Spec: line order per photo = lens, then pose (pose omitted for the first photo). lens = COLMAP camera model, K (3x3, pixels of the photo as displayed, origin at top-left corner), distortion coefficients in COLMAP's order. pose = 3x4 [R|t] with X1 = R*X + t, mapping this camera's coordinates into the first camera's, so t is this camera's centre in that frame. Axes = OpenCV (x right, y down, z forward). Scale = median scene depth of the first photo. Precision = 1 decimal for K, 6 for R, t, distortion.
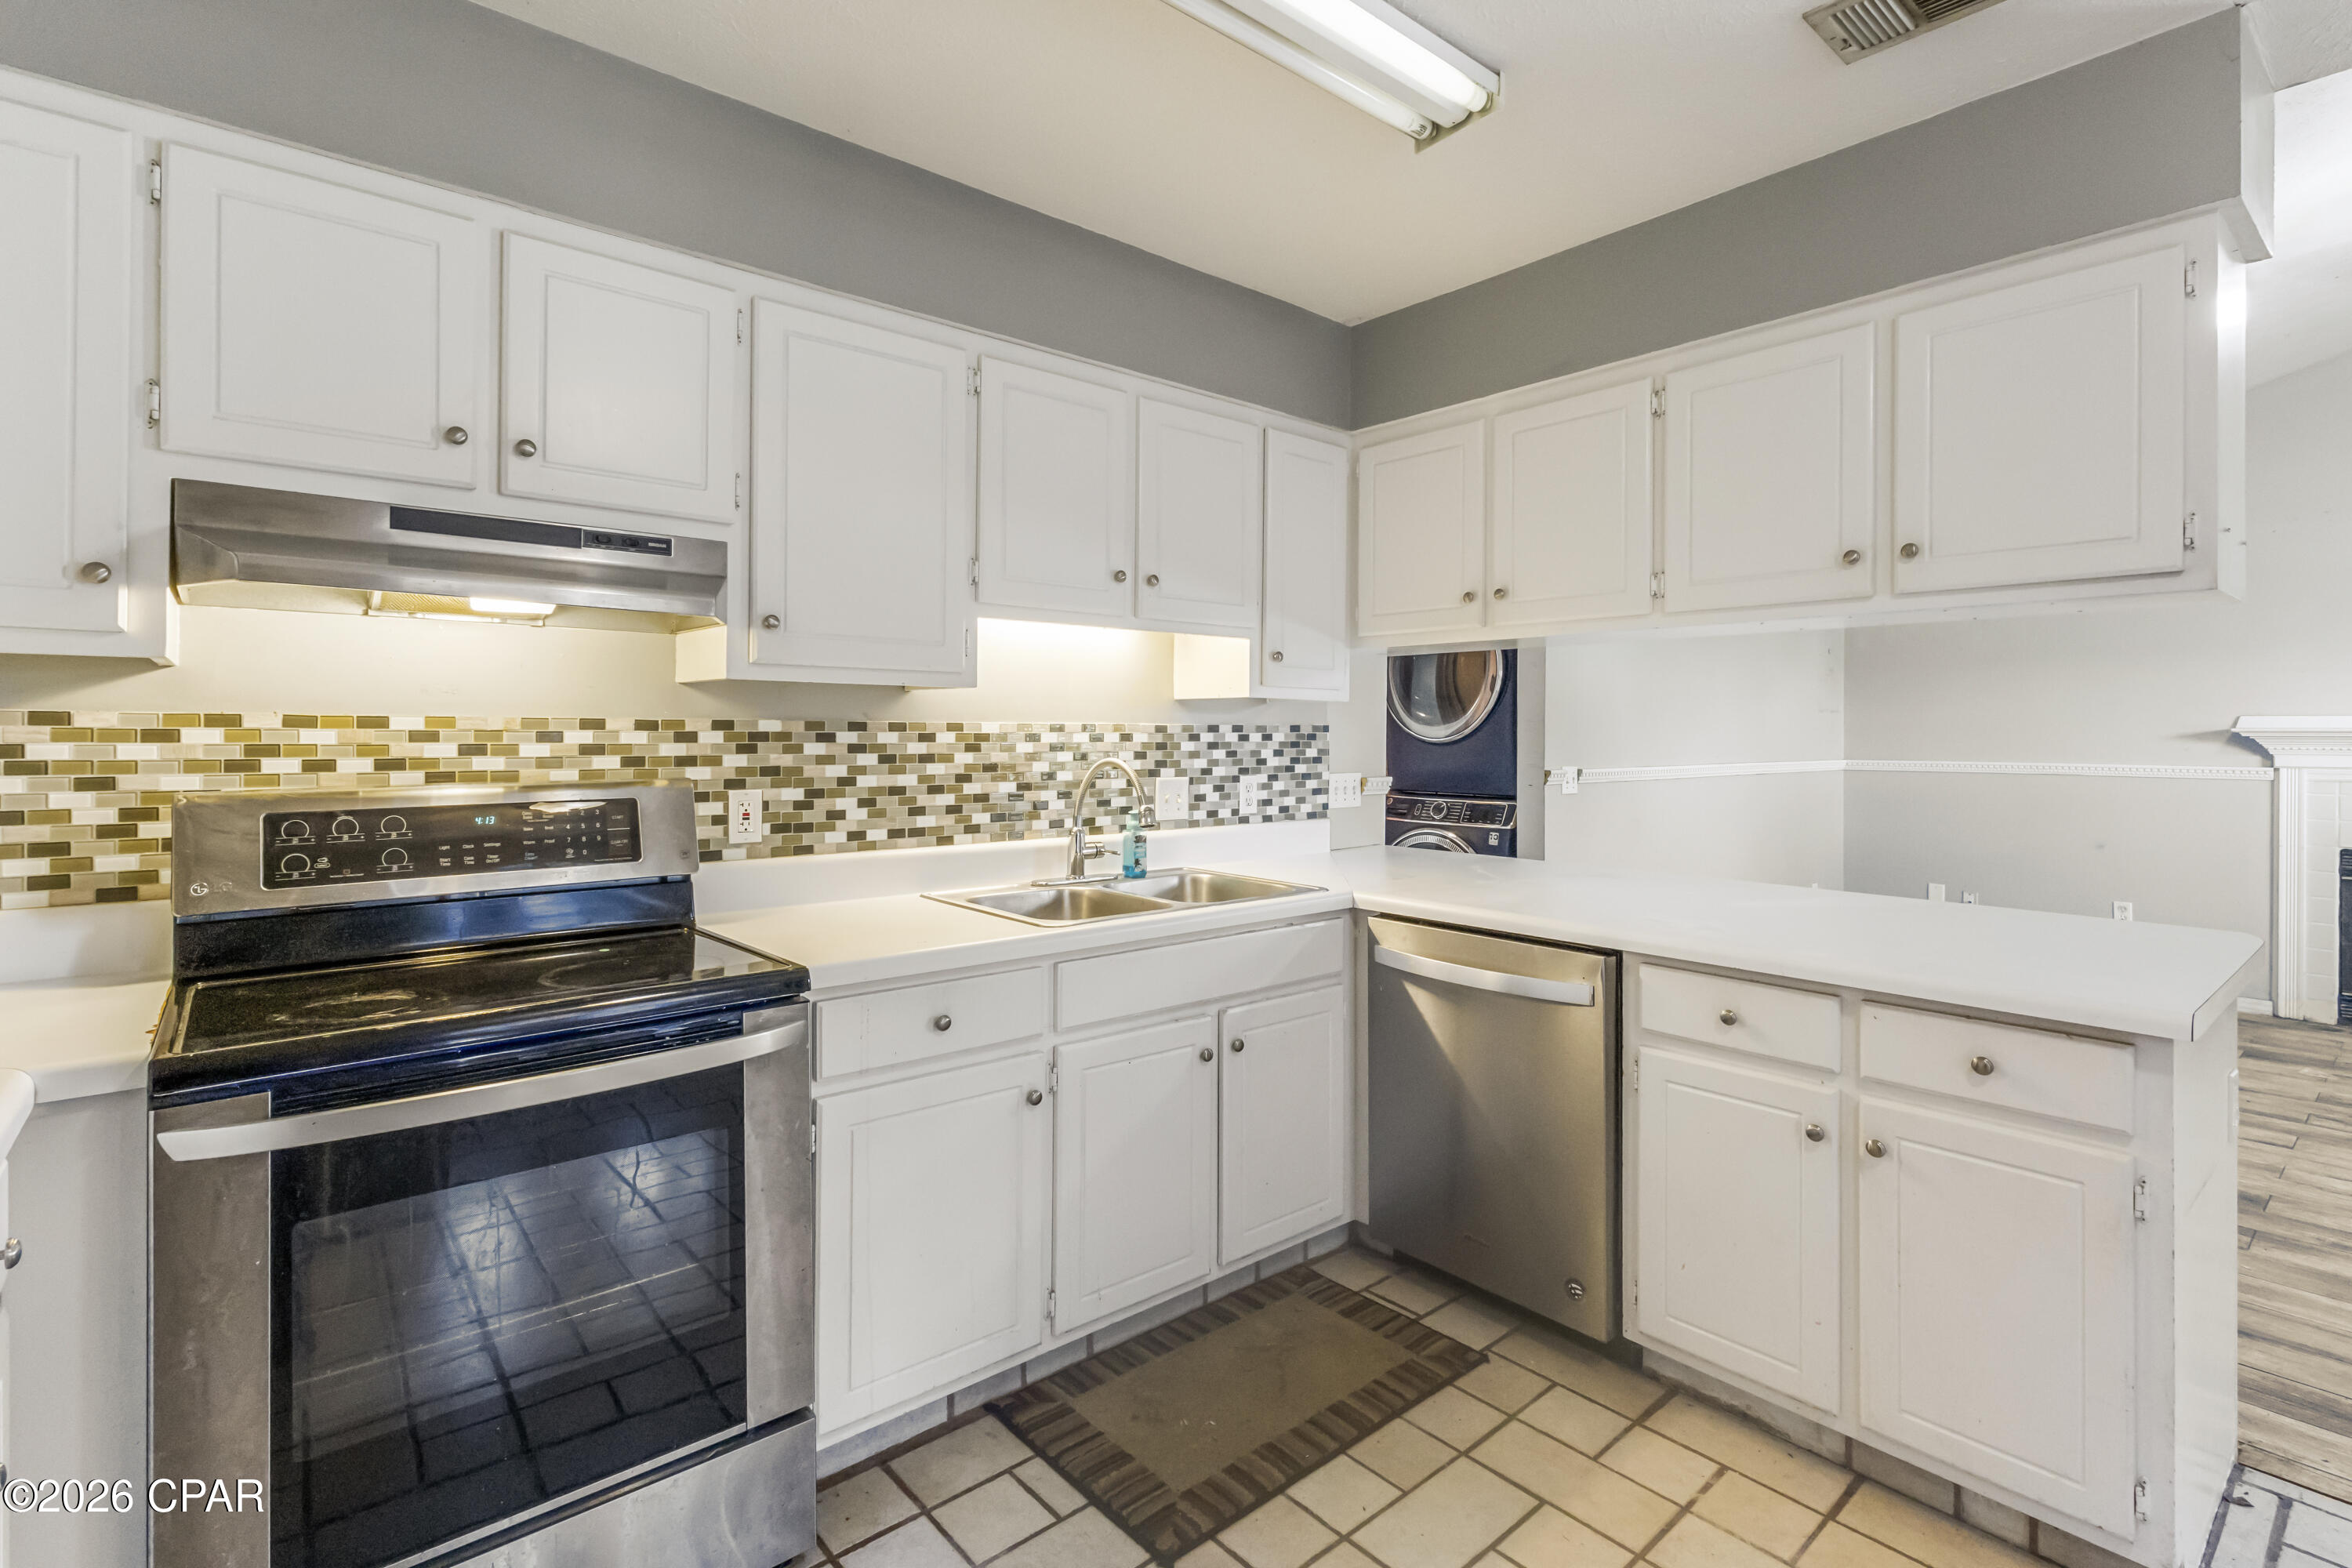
lens RADIAL K [[1107.9, 0, 1163.8], [0, 1107.9, 728.2], [0, 0, 1]] dist [-0.001463, 0.000267]
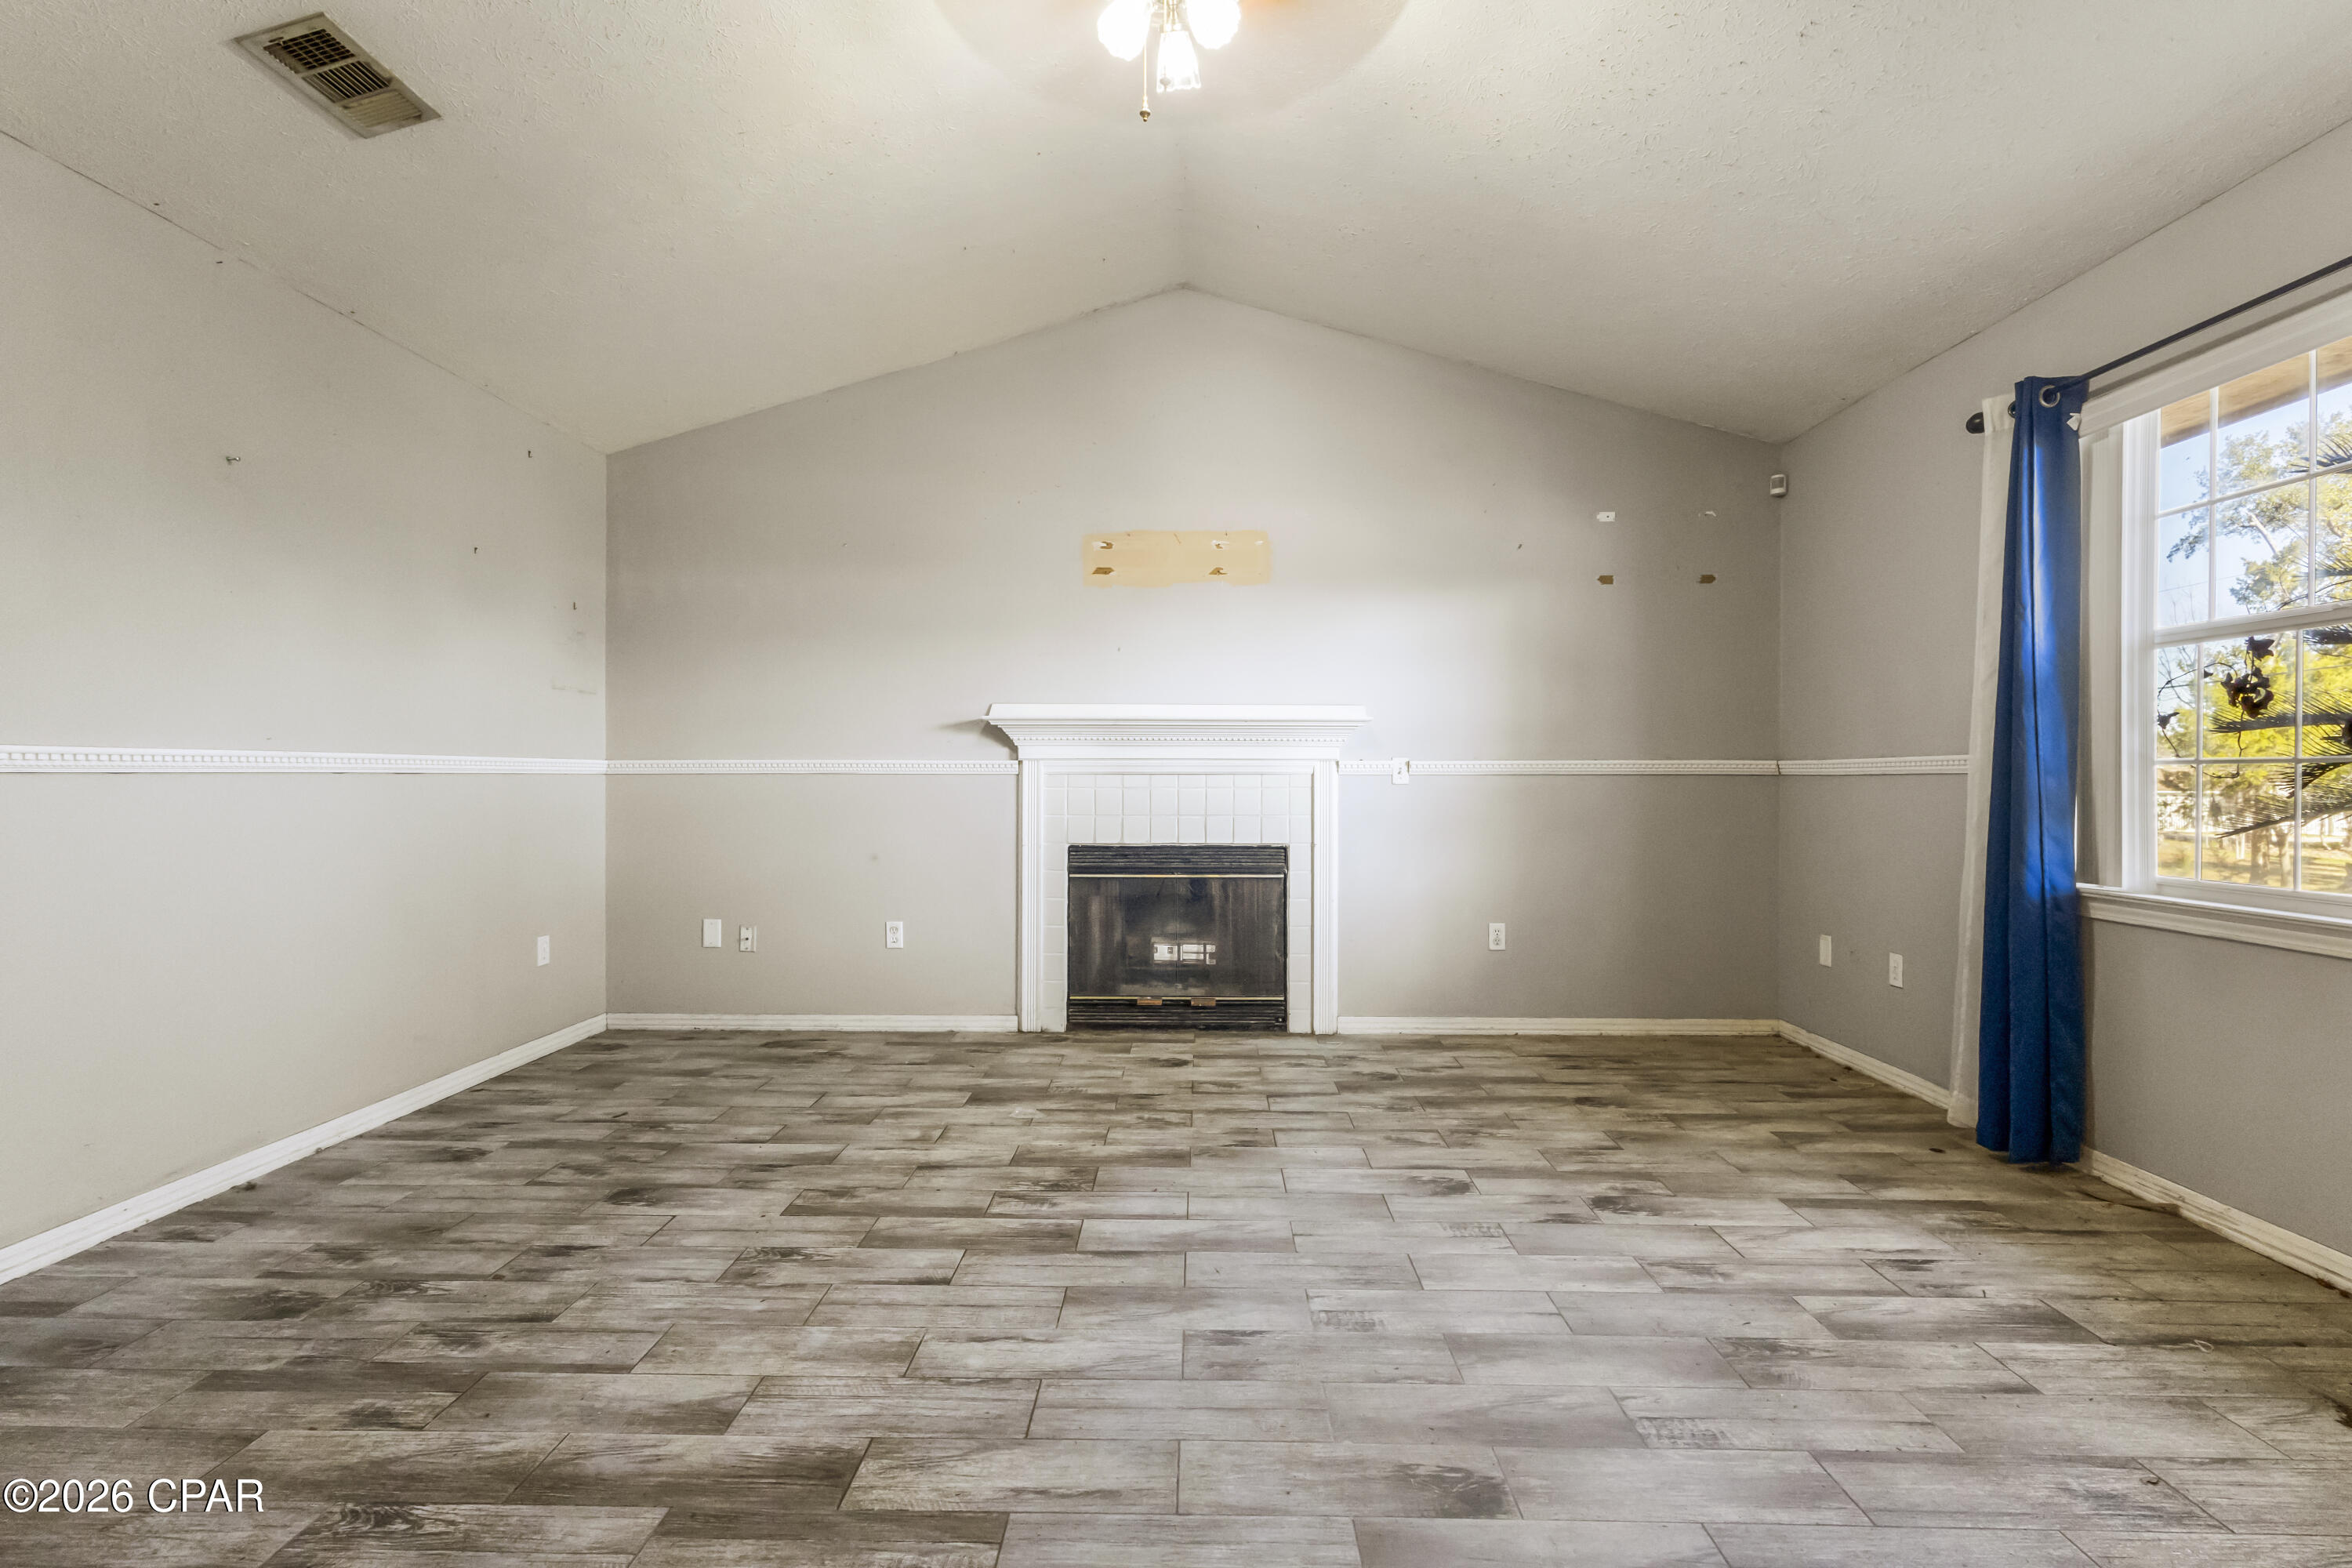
lens RADIAL K [[1085.6, 0, 1176.0], [0, 1085.6, 784.0], [0, 0, 1]] dist [0.000650, 0.000337]
pose [[0.661790, -0.009326, 0.749631, 0.826638], [-0.000703, 0.999914, 0.013061, 0.086102], [-0.749689, -0.009171, 0.661727, 0.613713]]
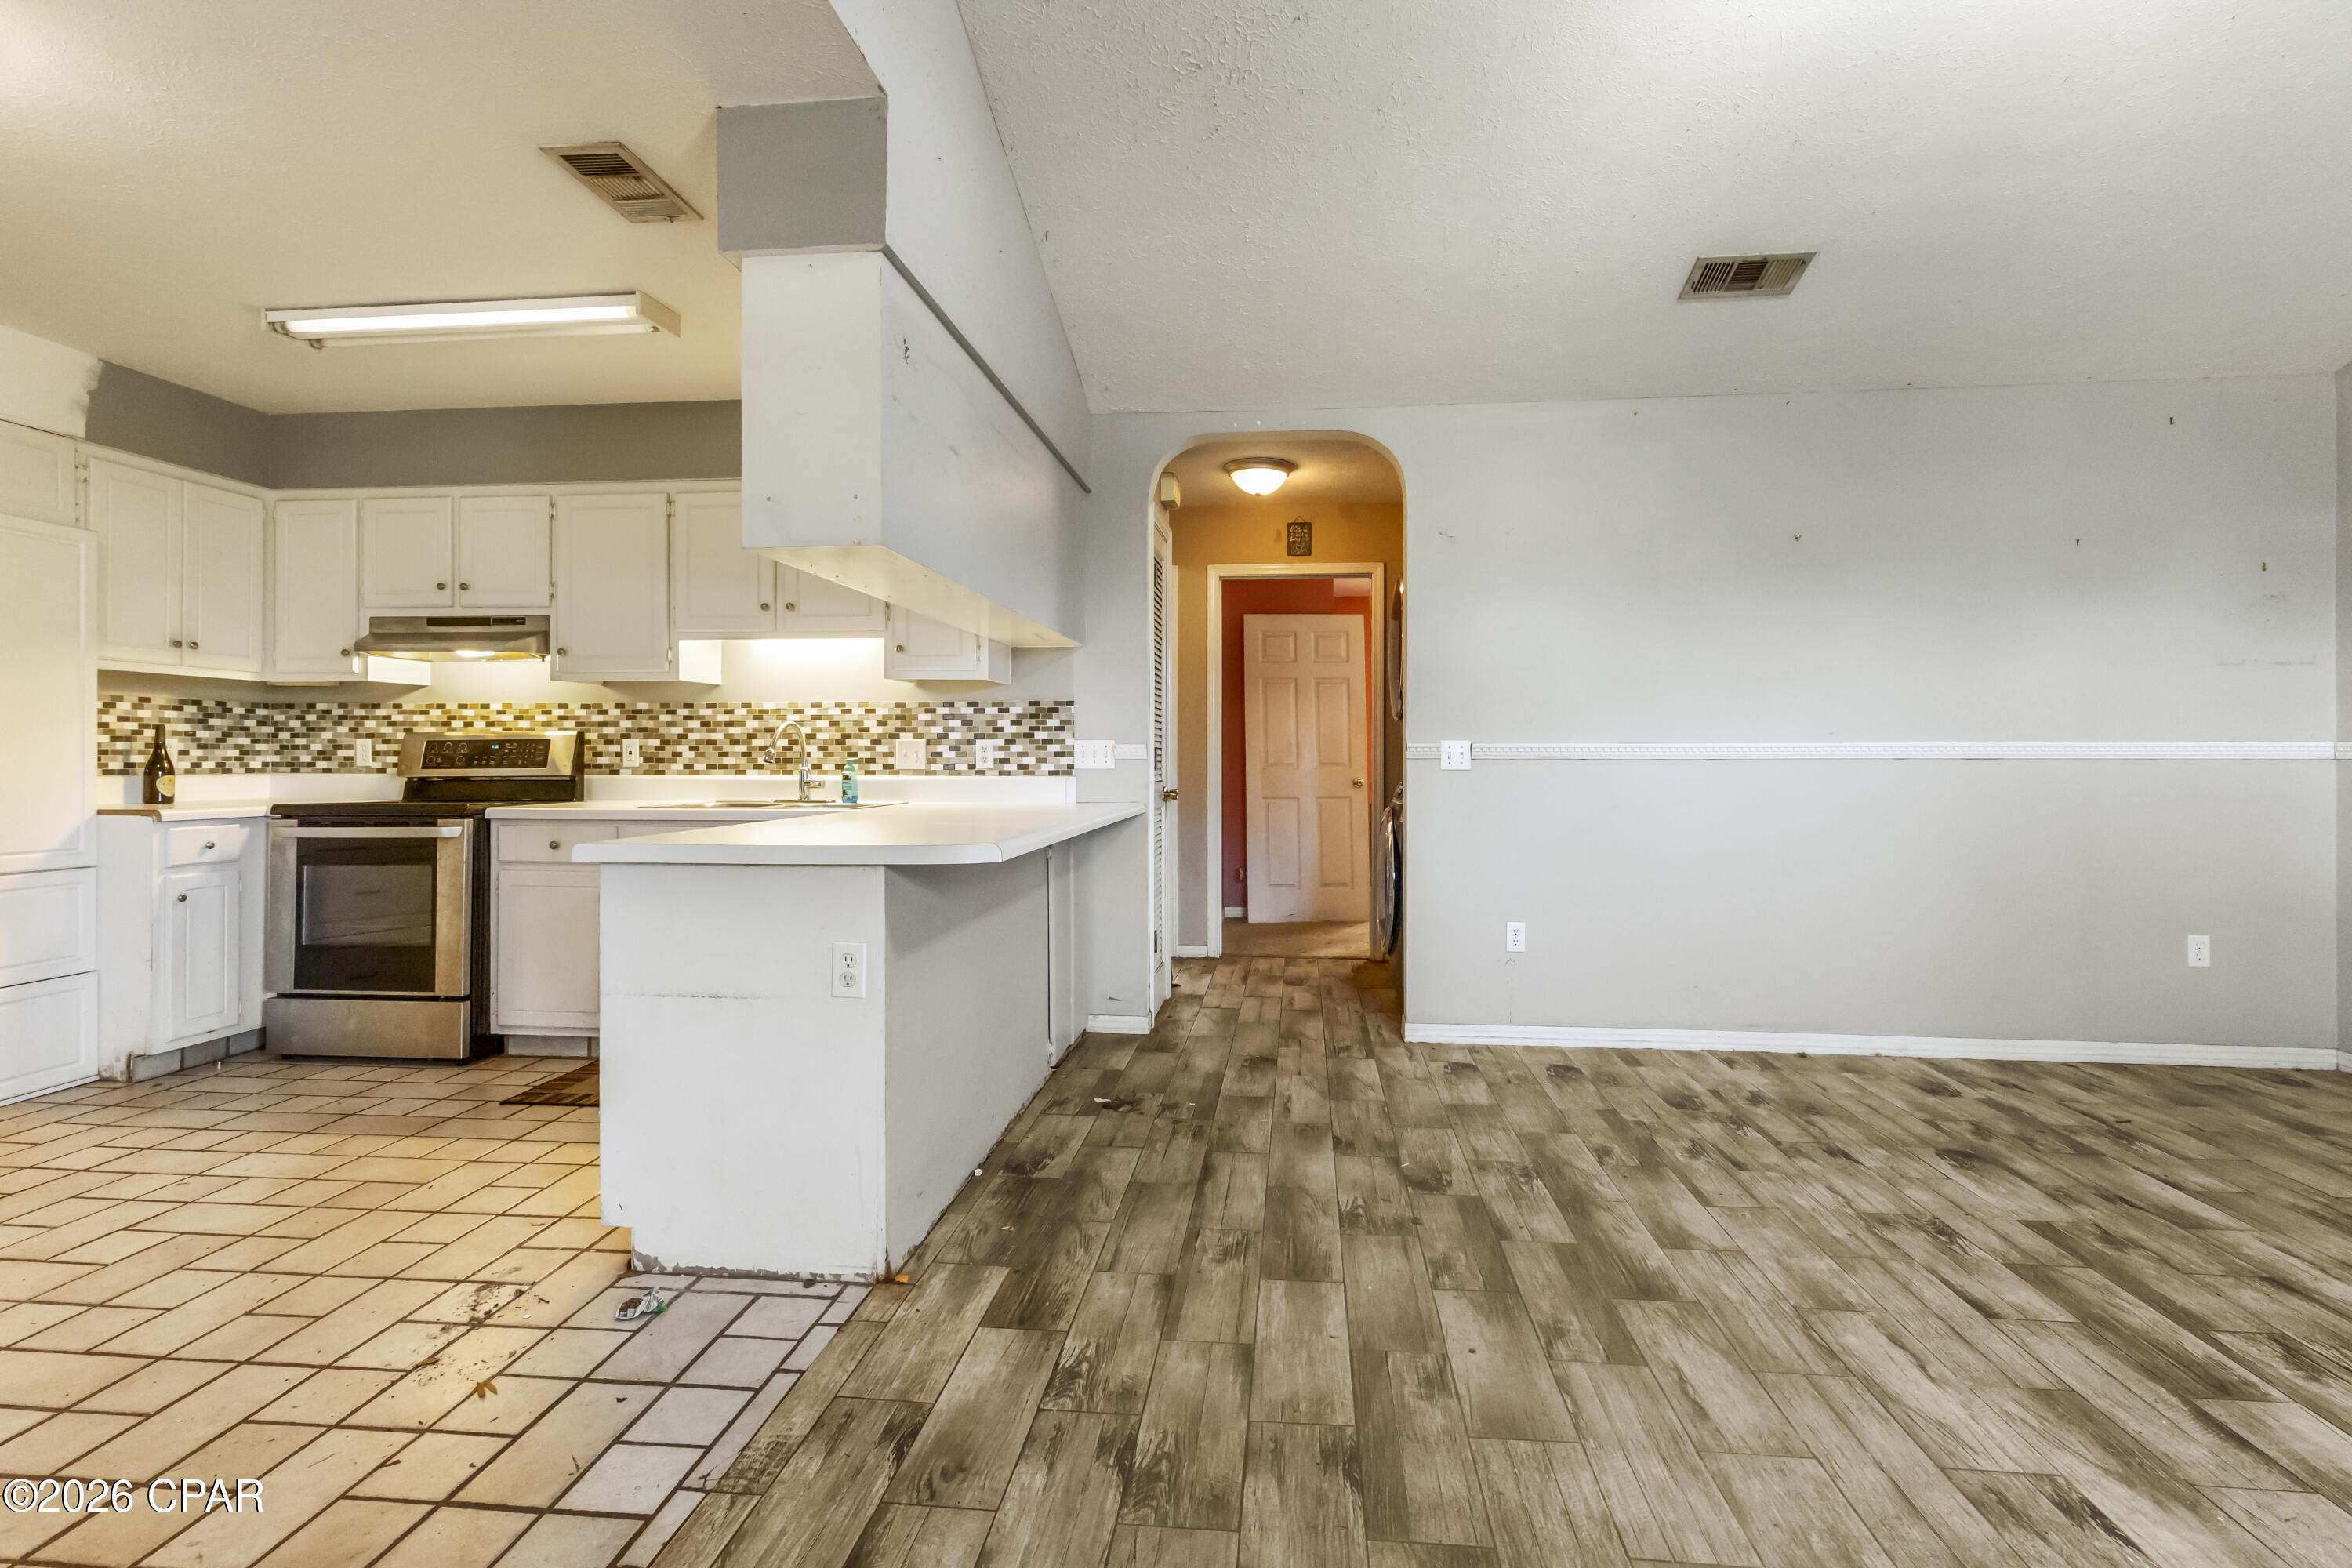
lens RADIAL K [[1109.8, 0, 1185.1], [0, 1109.8, 754.3], [0, 0, 1]] dist [0.003266, 0.000817]
pose [[0.691903, -0.006616, -0.721961, 1.558736], [0.004038, 0.999978, -0.005295, 0.088799], [0.721980, 0.000748, 0.691914, 0.327661]]
